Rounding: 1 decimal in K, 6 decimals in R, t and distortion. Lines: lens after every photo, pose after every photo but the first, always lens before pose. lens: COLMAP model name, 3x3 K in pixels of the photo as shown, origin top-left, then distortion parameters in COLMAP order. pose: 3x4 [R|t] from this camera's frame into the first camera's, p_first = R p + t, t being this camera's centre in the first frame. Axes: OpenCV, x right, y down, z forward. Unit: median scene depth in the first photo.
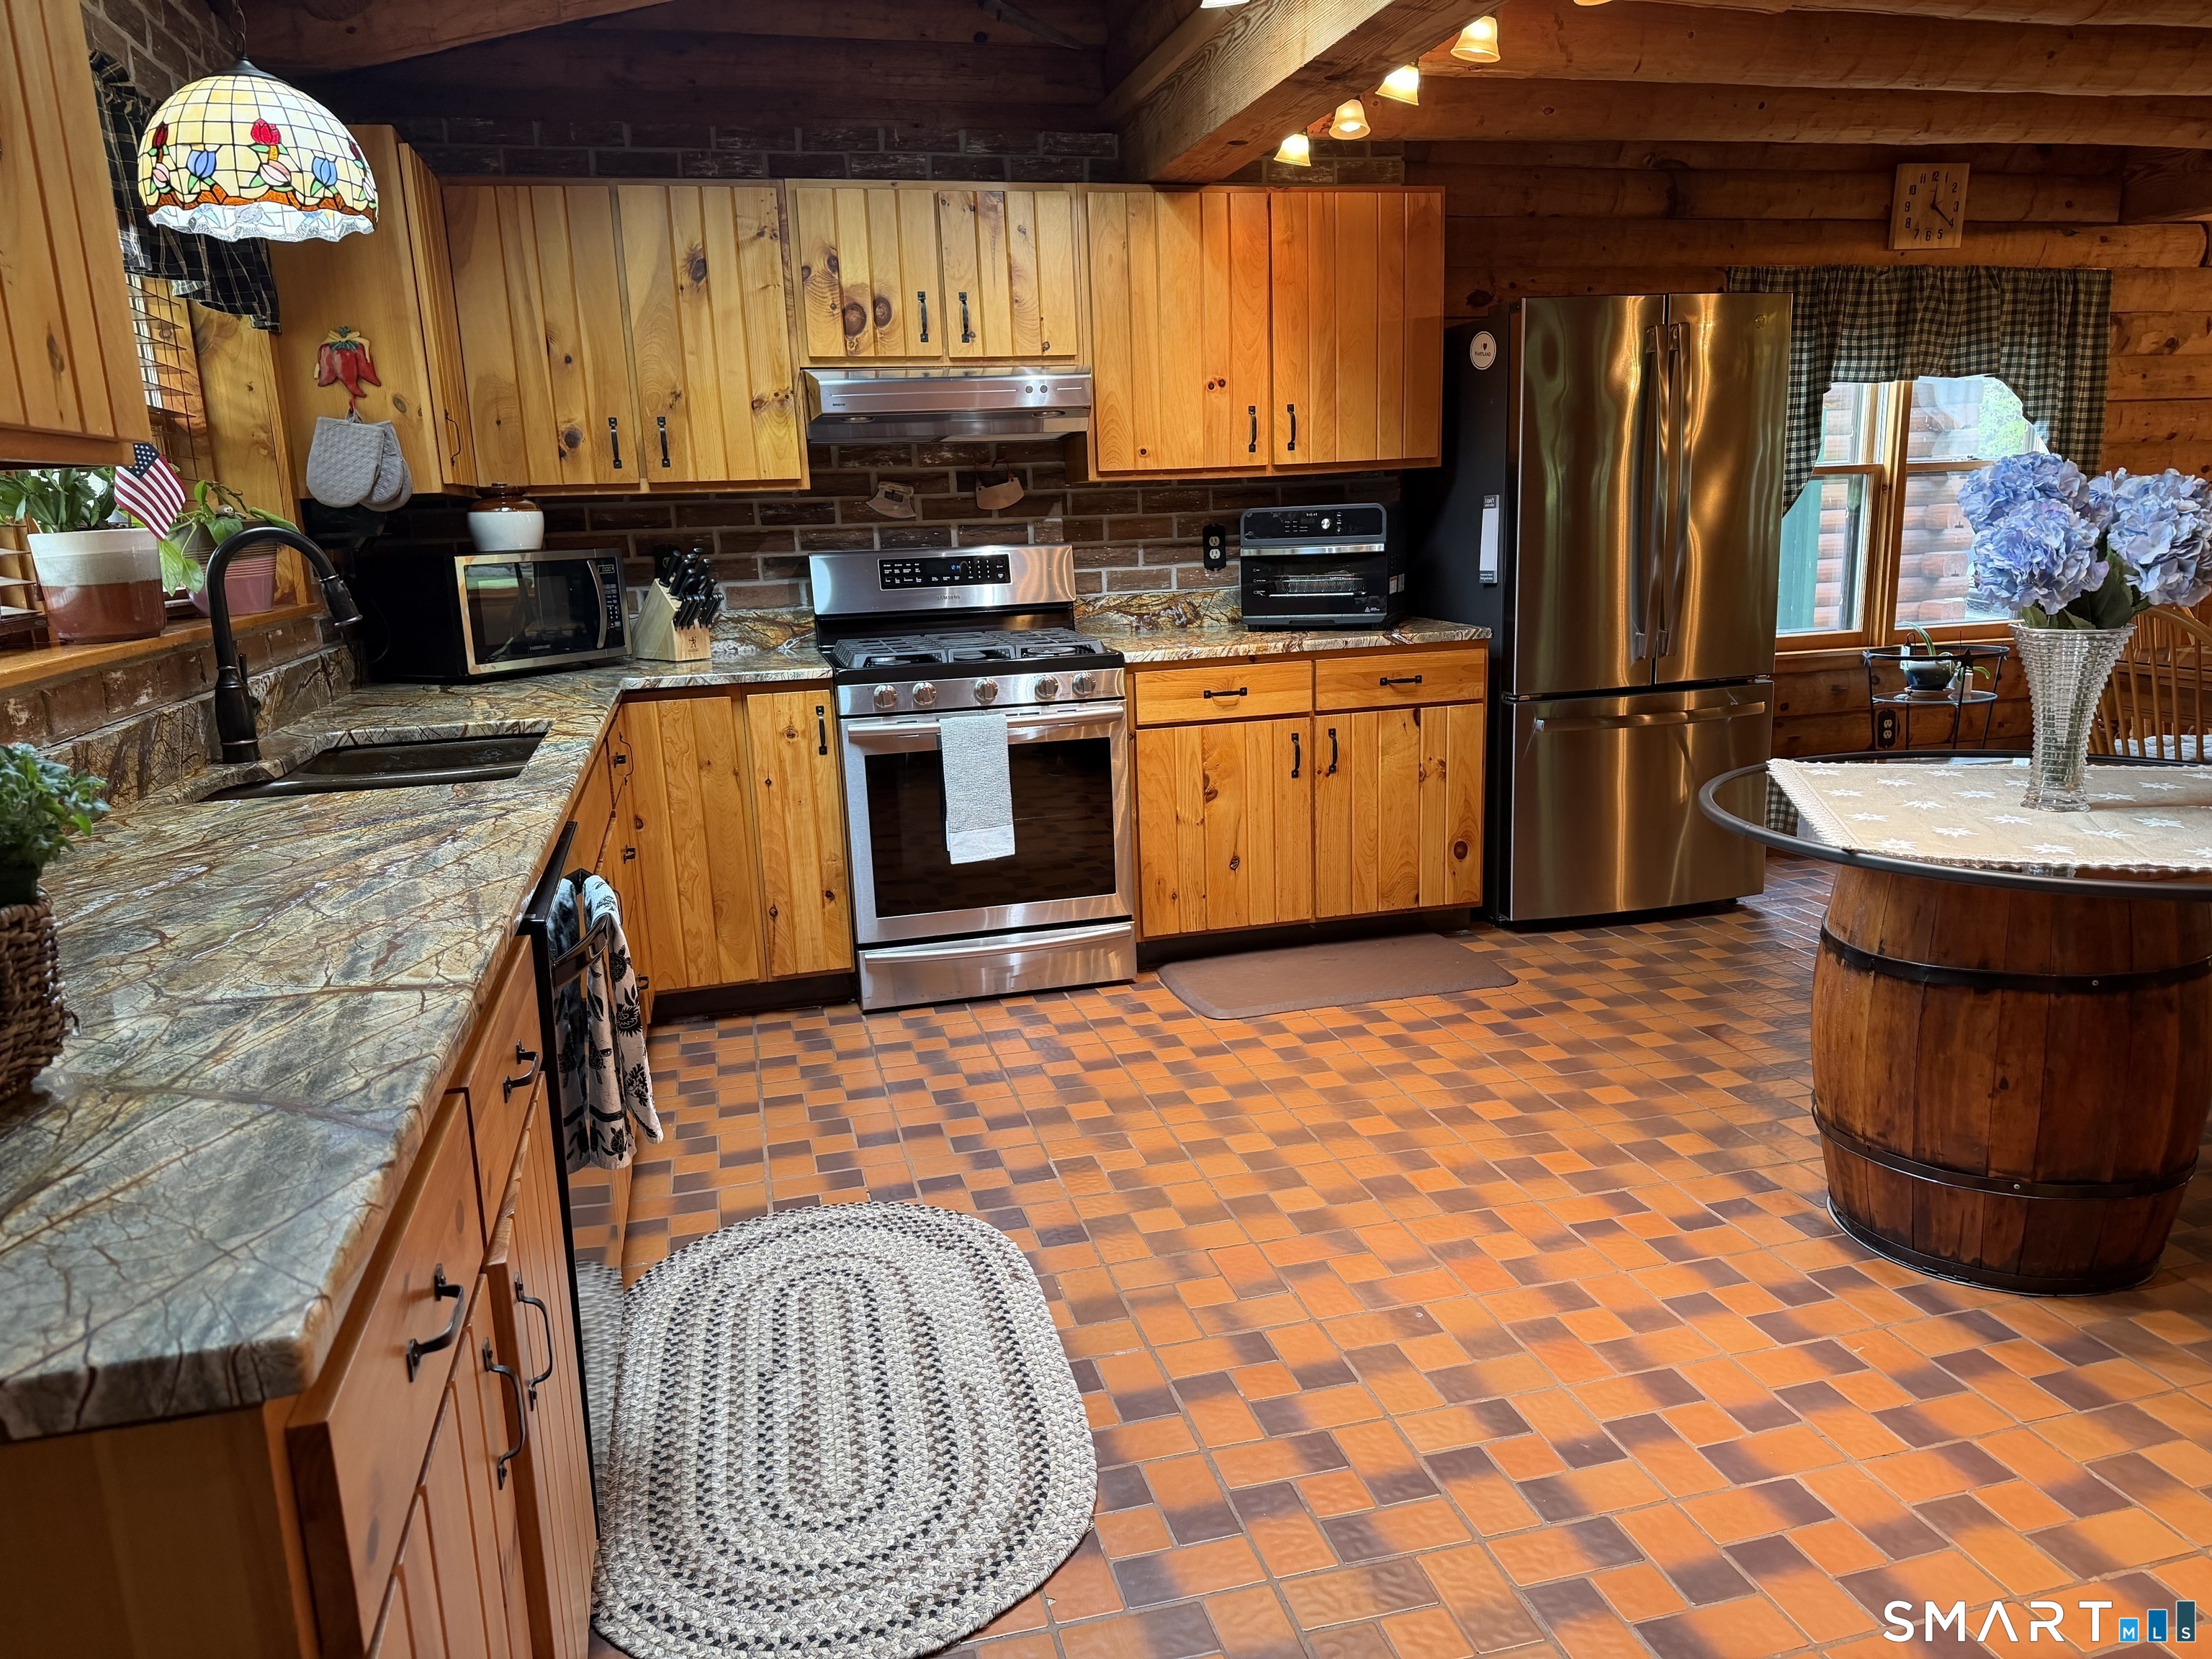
lens RADIAL K [[1561.3, 0, 1106.0], [0, 1561.3, 829.5], [0, 0, 1]] dist [0.148267, -0.000422]
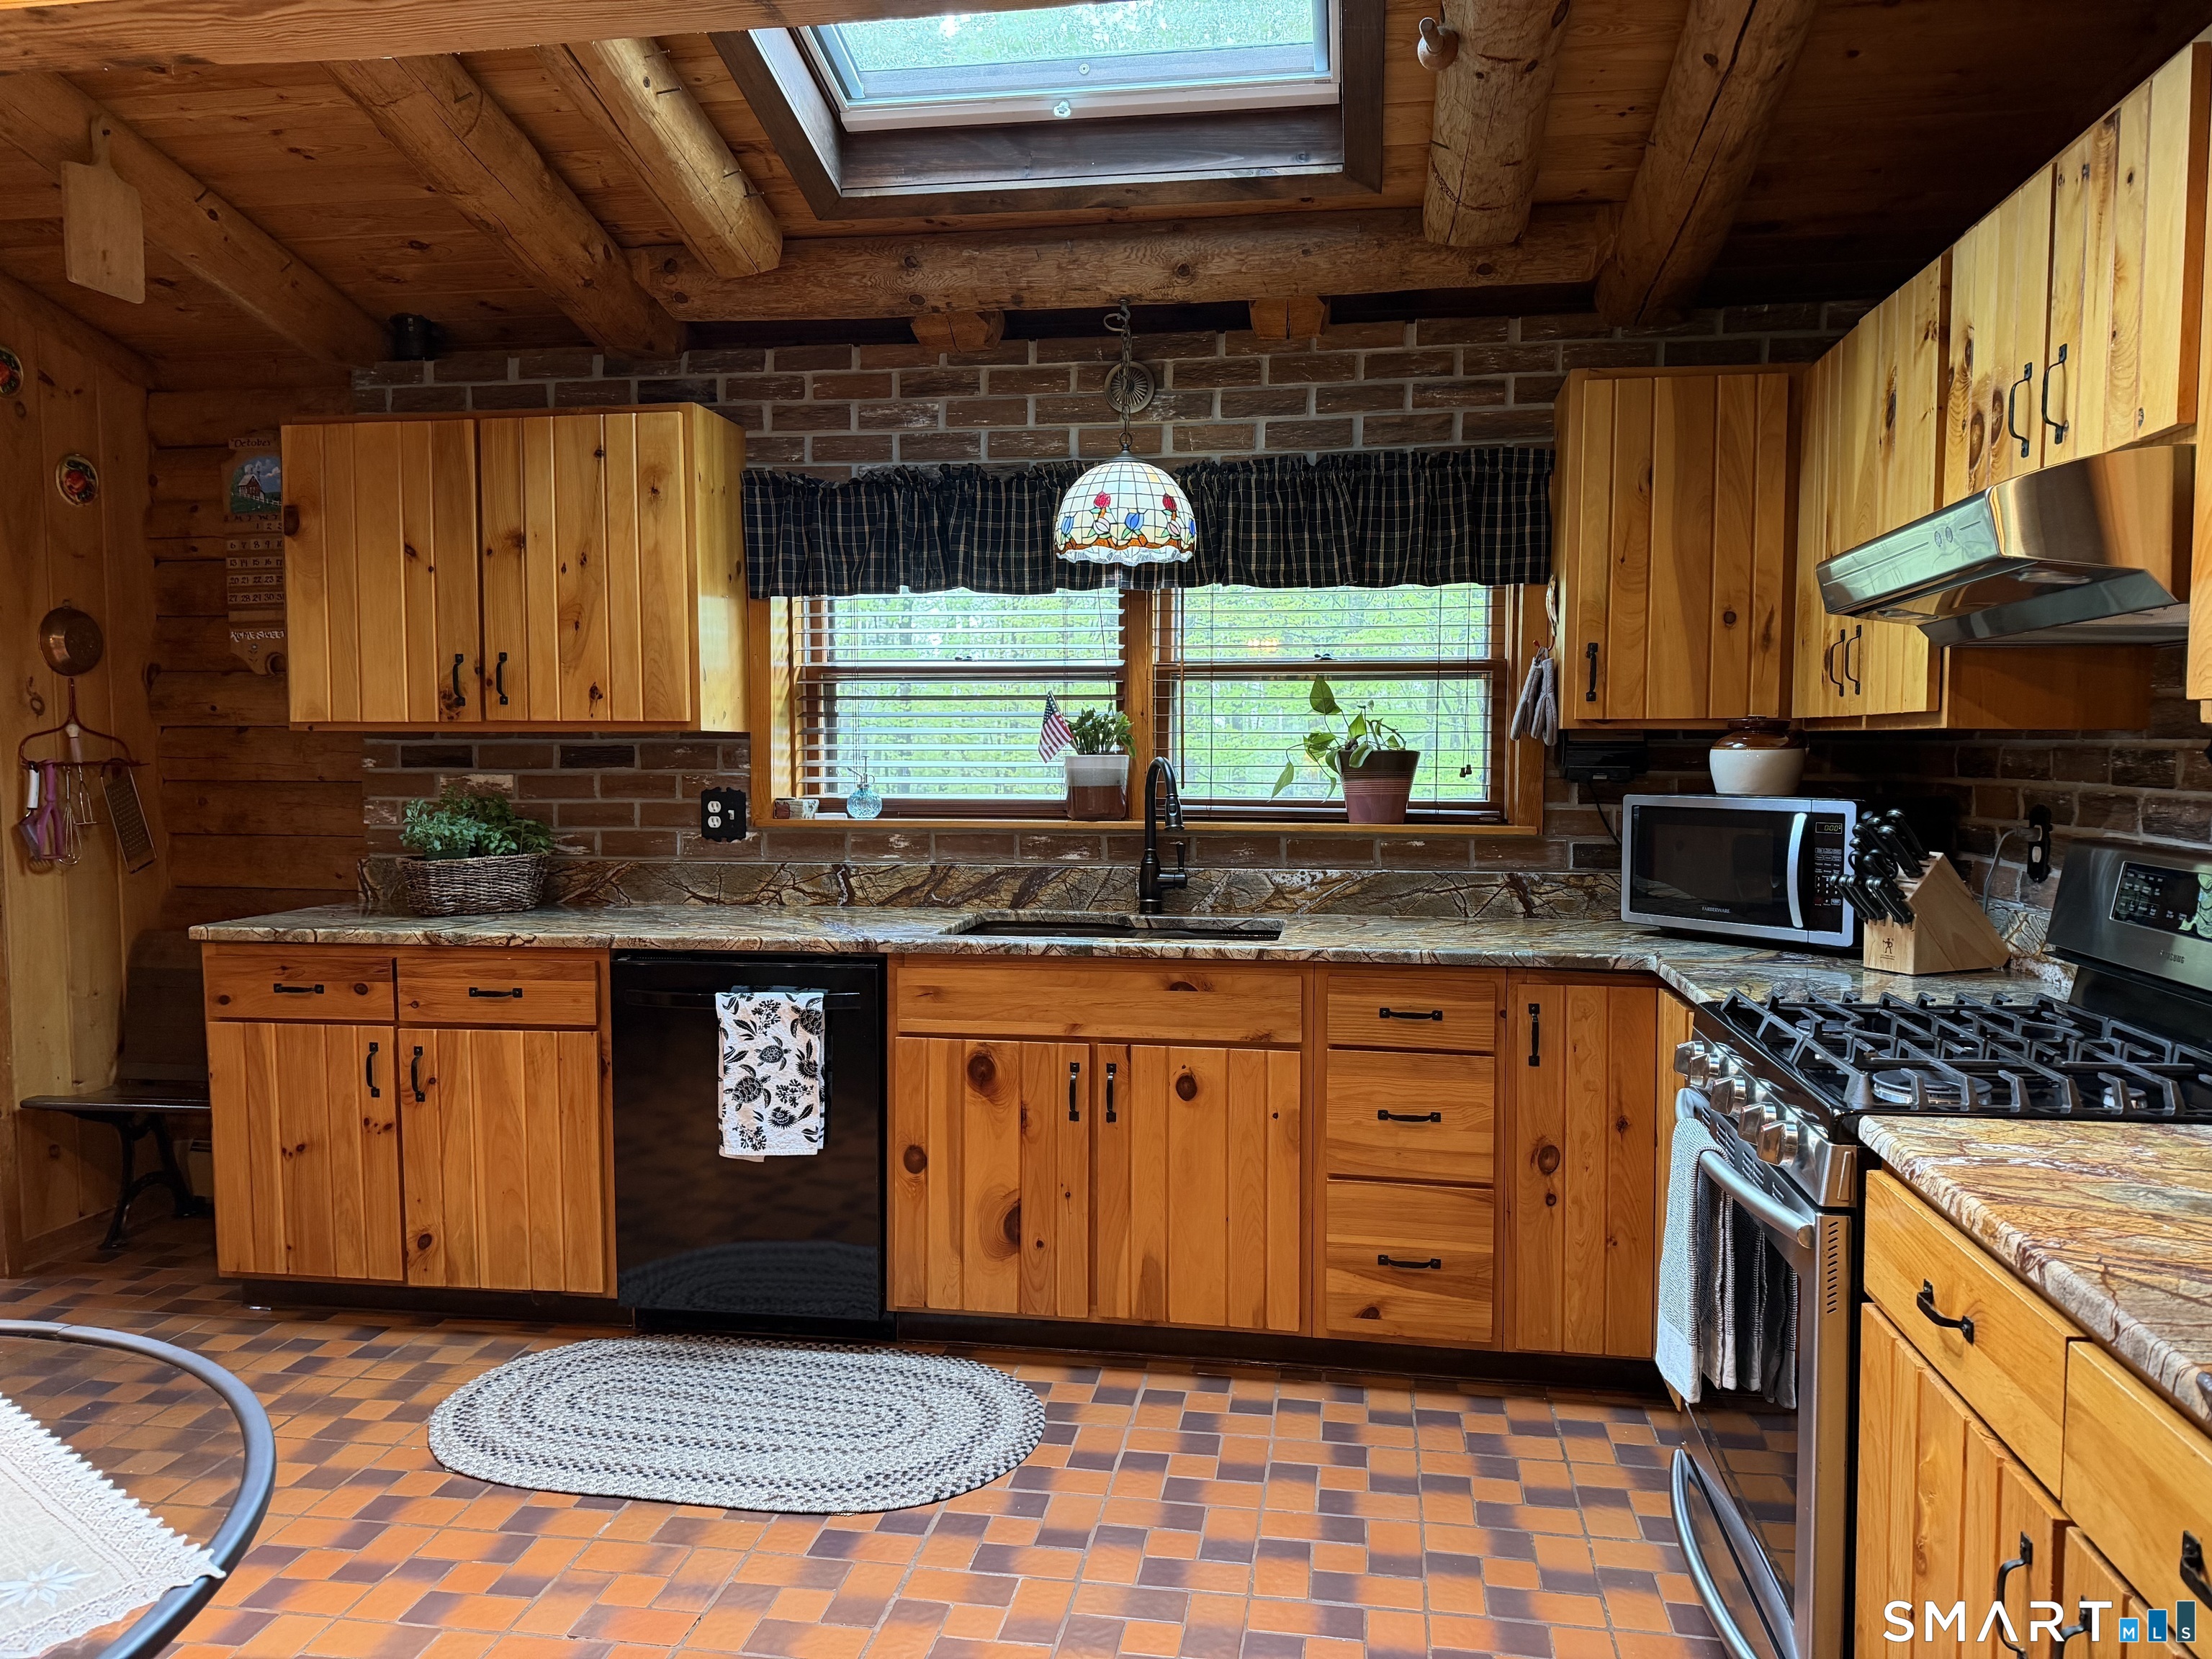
lens RADIAL K [[1558.5, 0, 1097.9], [0, 1558.5, 832.9], [0, 0, 1]] dist [0.157320, -0.271296]
pose [[-0.402907, 0.097079, -0.910078, 0.629273], [-0.172421, 0.968503, 0.179645, -0.296760], [0.898853, 0.229296, -0.373479, 1.223176]]
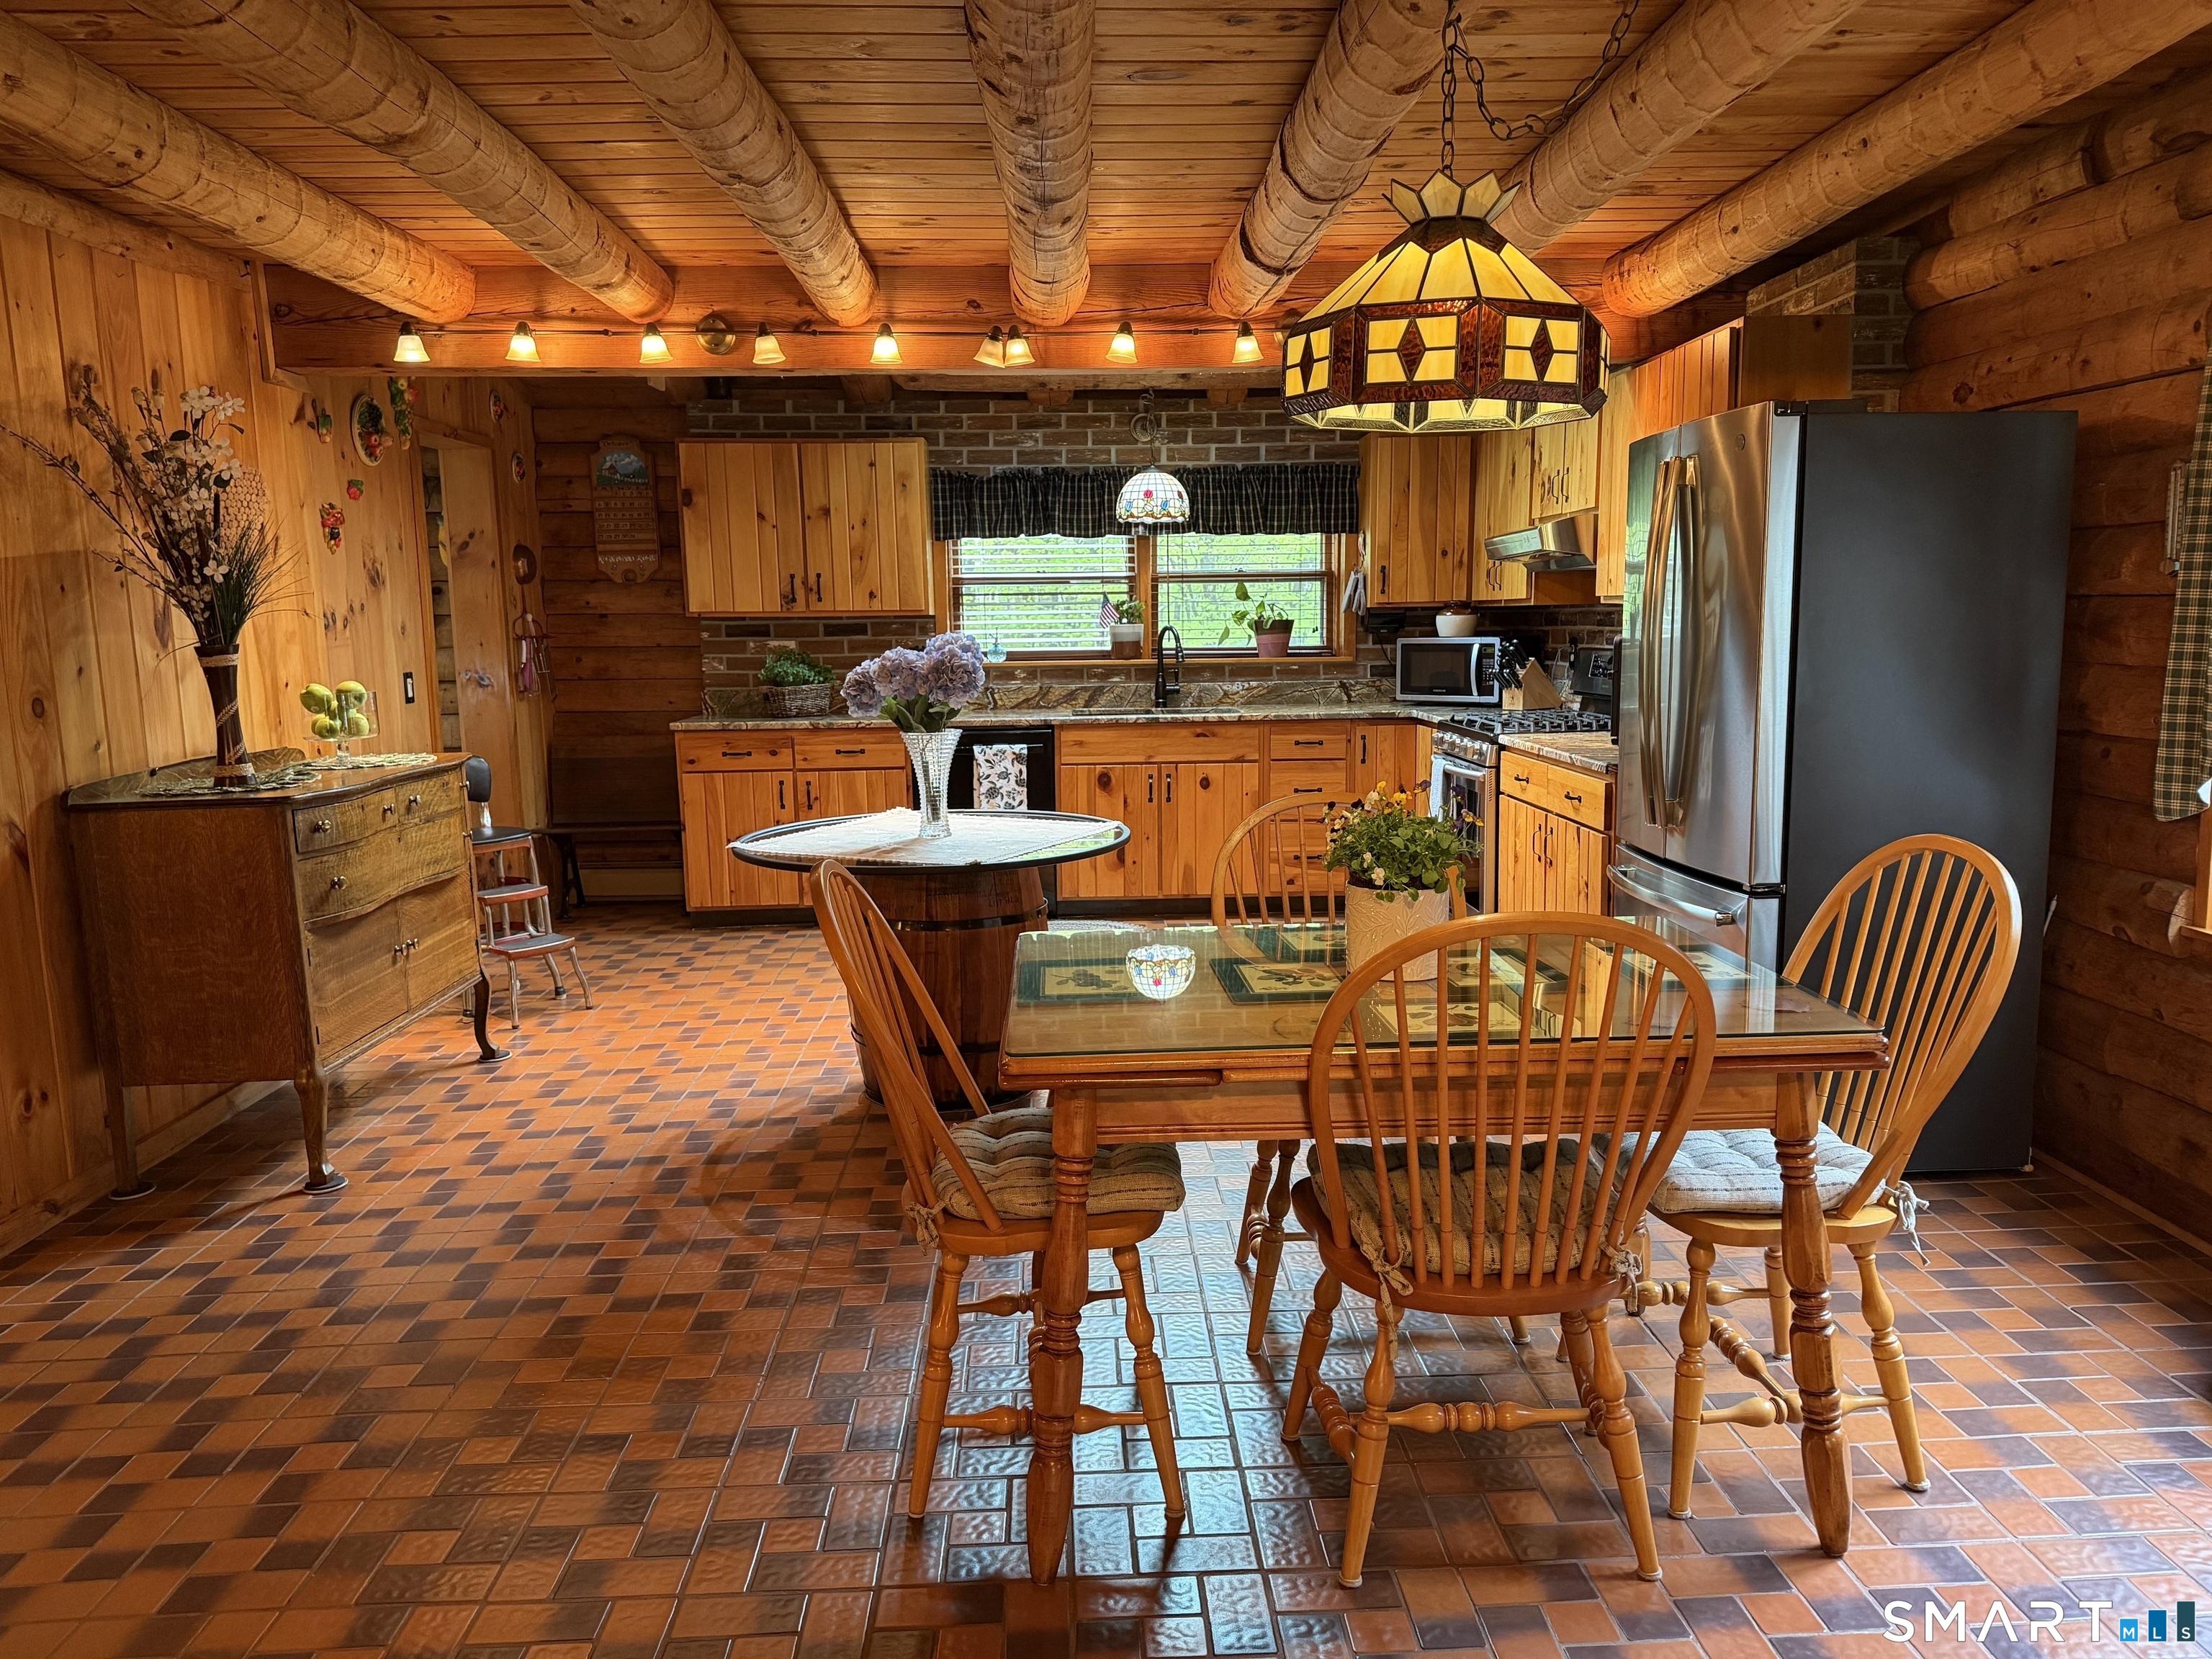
lens RADIAL K [[1561.3, 0, 1106.0], [0, 1561.3, 829.5], [0, 0, 1]] dist [0.148267, -0.000422]
pose [[-0.214211, 0.178642, -0.960313, 1.746896], [-0.179045, 0.959296, 0.218391, -0.342798], [0.960238, 0.218721, -0.173507, 1.188030]]
